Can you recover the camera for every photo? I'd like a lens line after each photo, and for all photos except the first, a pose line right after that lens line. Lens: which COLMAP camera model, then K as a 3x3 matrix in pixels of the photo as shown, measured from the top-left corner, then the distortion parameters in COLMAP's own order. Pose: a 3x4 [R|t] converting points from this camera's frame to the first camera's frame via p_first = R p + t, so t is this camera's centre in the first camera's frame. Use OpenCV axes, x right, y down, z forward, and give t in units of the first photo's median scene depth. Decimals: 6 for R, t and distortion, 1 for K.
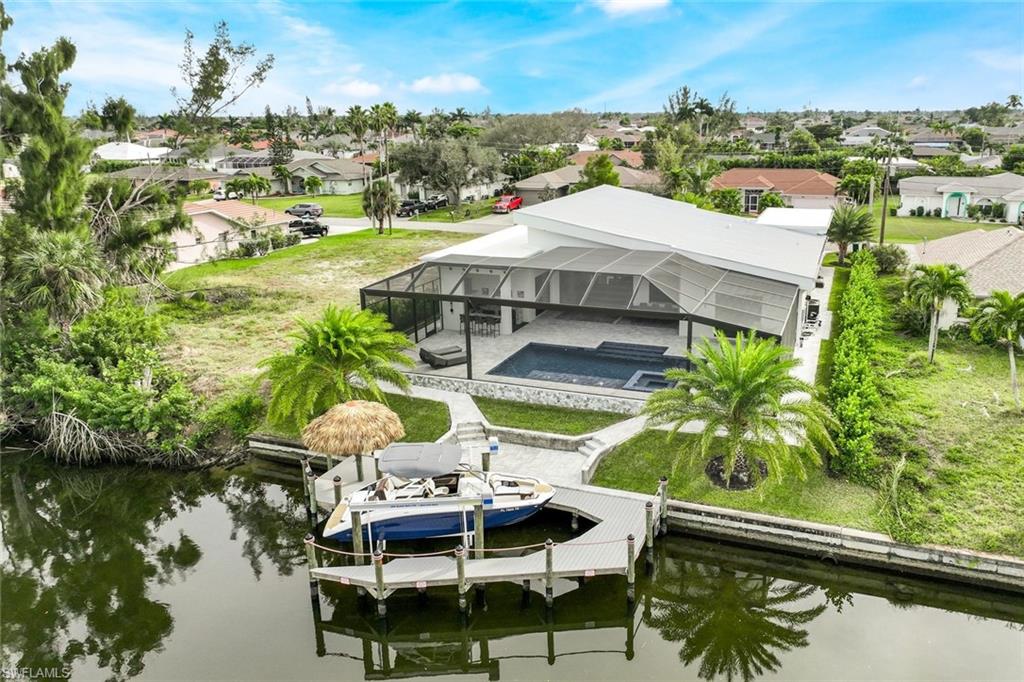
lens RADIAL K [[723.7, 0, 572.1], [0, 723.7, 372.7], [0, 0, 1]] dist [0.005589, 0.010717]
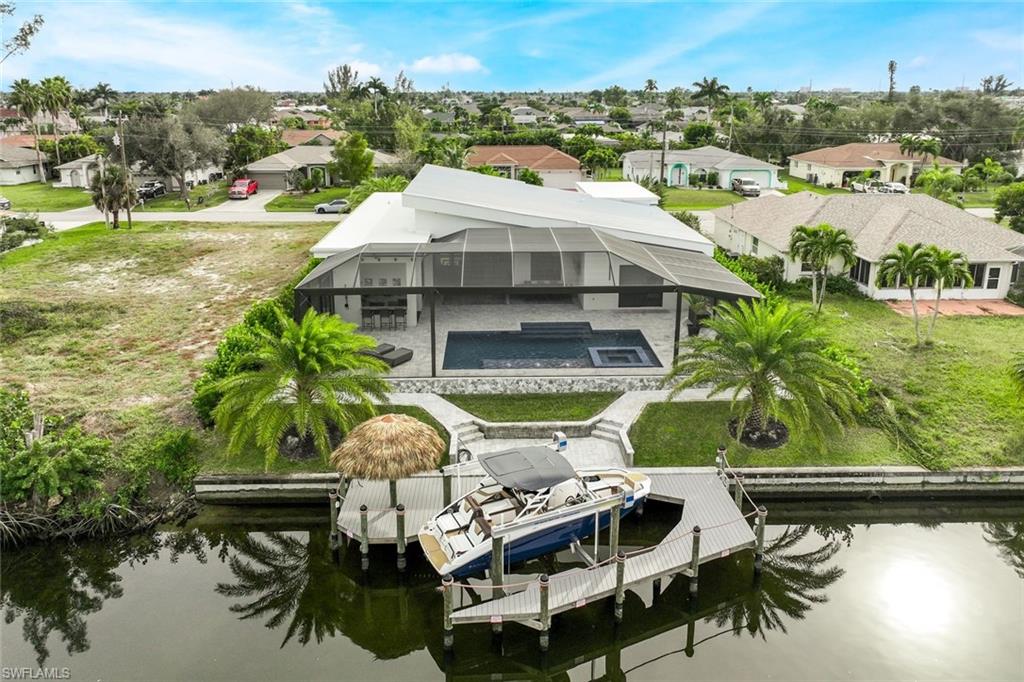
lens RADIAL K [[723.7, 0, 507.7], [0, 723.7, 338.5], [0, 0, 1]] dist [0.005589, 0.010717]
pose [[0.937188, -0.106302, 0.332234, -0.349535], [0.111886, 0.993718, 0.002335, -0.030793], [-0.330395, 0.034984, 0.943194, 0.101820]]
